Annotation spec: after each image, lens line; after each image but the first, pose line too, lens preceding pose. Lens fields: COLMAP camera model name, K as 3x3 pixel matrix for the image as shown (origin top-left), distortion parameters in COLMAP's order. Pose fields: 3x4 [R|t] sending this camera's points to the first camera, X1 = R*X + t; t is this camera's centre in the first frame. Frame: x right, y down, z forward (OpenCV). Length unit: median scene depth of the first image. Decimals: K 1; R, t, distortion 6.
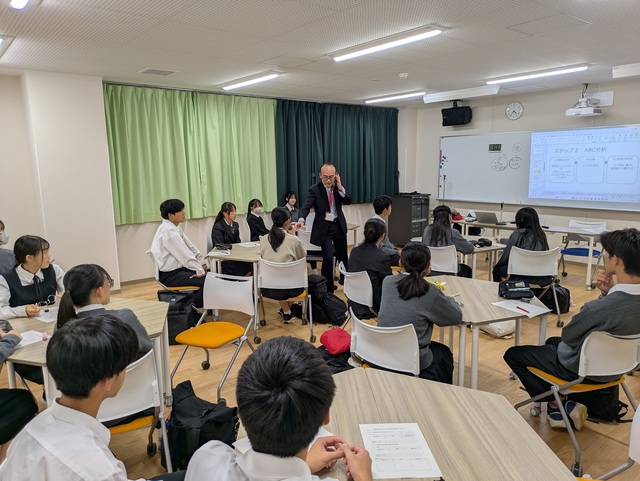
lens RADIAL K [[469.2, 0, 320.0], [0, 469.2, 240.5], [0, 0, 1]] dist [0.099958, -0.145365]
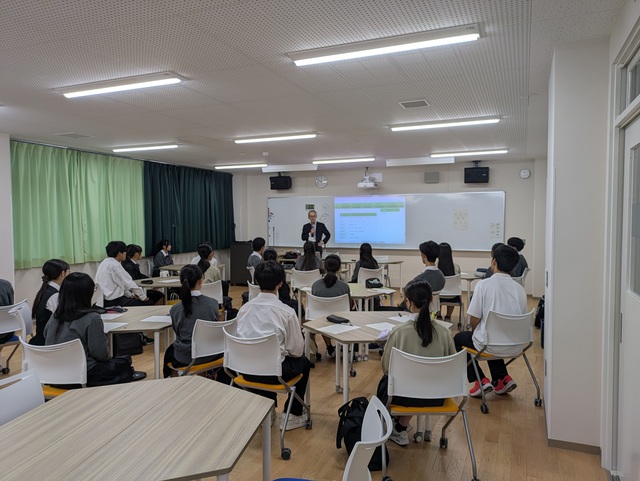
lens RADIAL K [[469.2, 0, 320.0], [0, 469.2, 240.5], [0, 0, 1]] dist [0.099958, -0.145365]
pose [[0.881882, -0.009538, 0.471374, -0.265468], [0.067435, 0.992067, -0.106089, 0.049330], [-0.466622, 0.125345, 0.875530, -0.200661]]
